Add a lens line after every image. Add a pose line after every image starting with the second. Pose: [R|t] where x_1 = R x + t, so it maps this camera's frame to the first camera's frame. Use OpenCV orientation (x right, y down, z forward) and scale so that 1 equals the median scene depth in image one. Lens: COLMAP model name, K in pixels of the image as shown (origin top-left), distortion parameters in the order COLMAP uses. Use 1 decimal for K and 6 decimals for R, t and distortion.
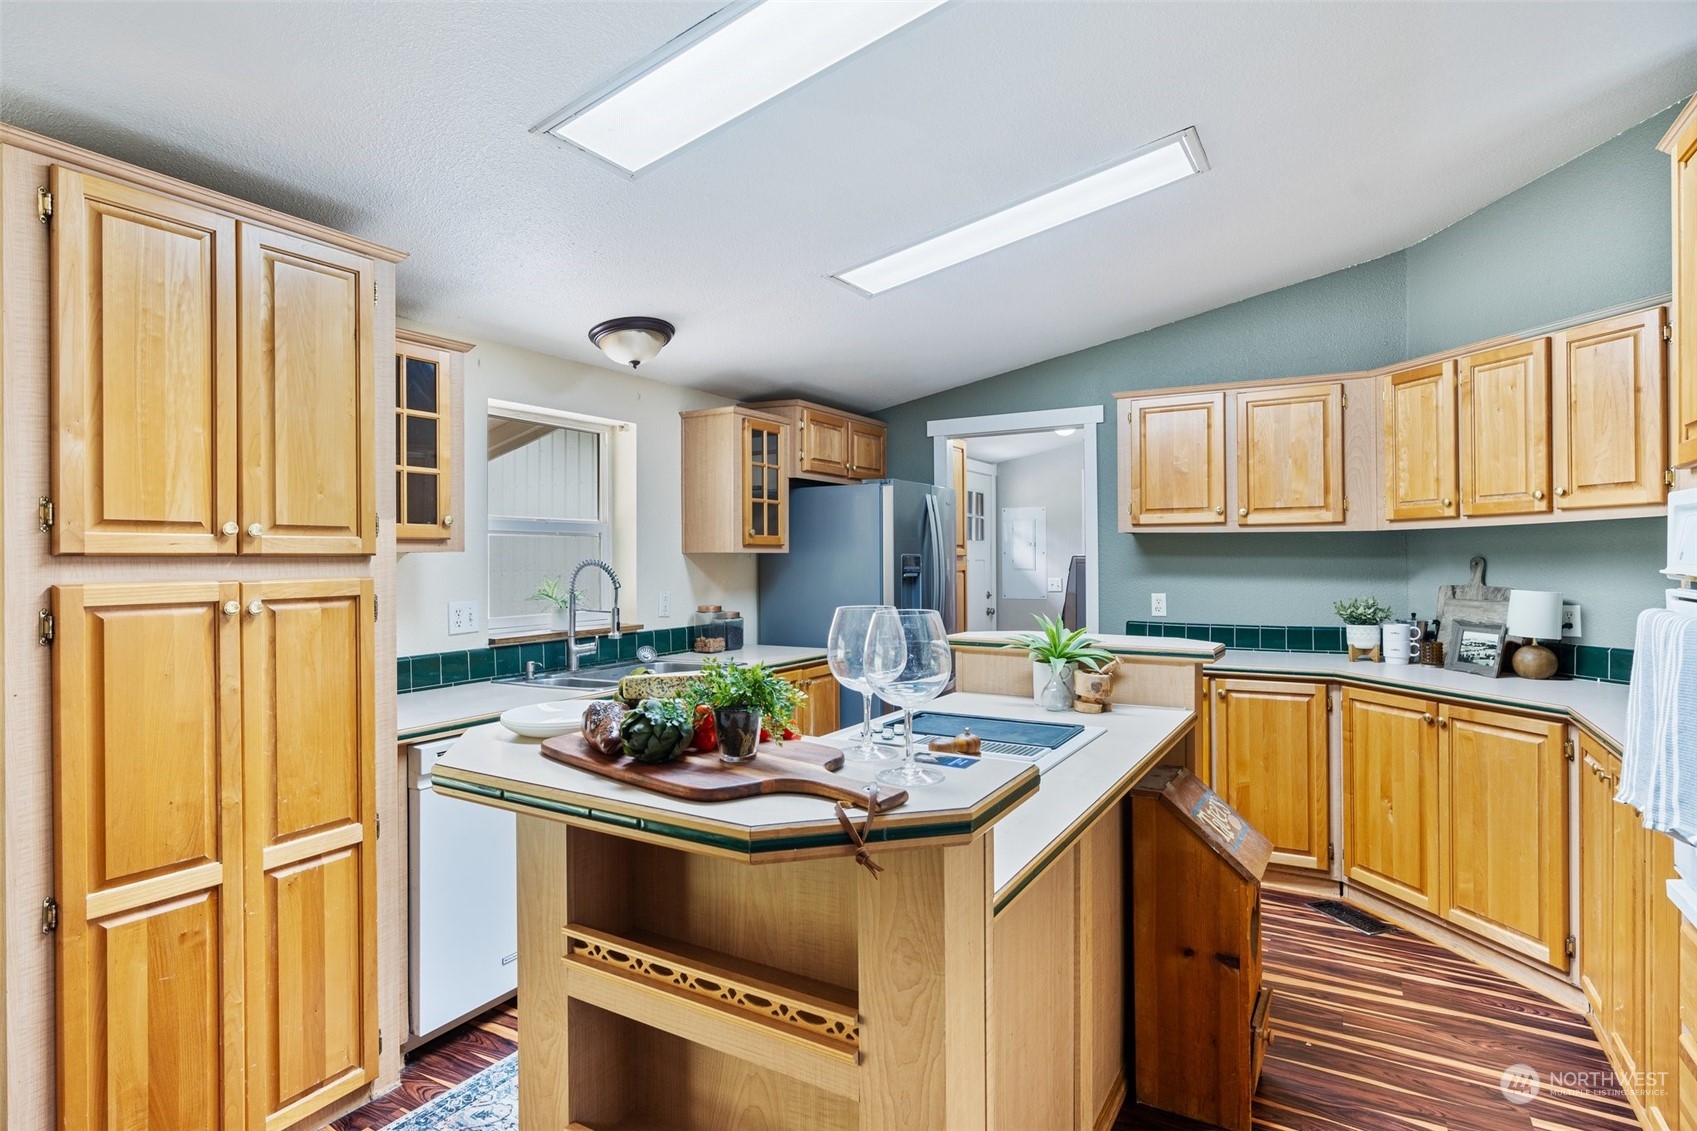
lens RADIAL K [[851.3, 0, 850.7], [0, 851.3, 559.9], [0, 0, 1]] dist [-0.003725, -0.000027]
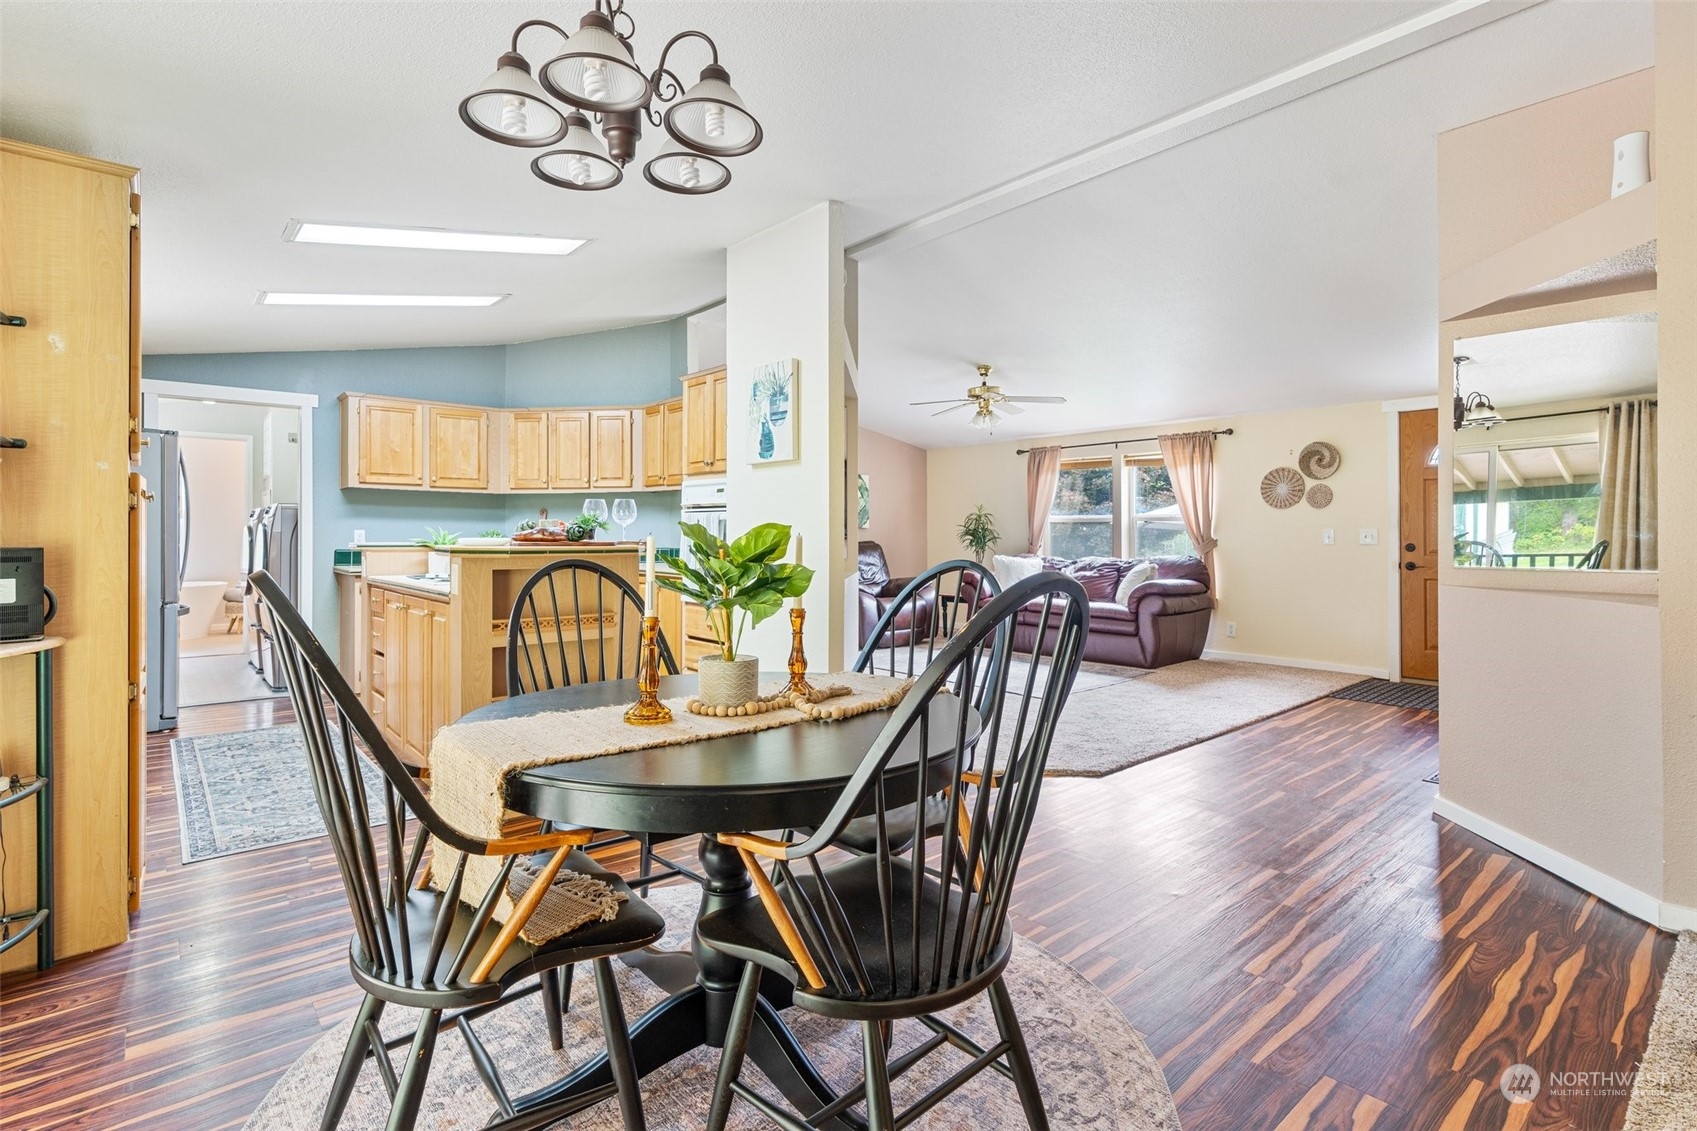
lens RADIAL K [[826.2, 0, 862.9], [0, 826.2, 527.6], [0, 0, 1]] dist [-0.001709, 0.000000]
pose [[0.293447, 0.013957, 0.955873, -0.846820], [0.003674, 0.999870, -0.015727, 0.068692], [-0.955968, 0.008127, 0.293358, -0.289480]]
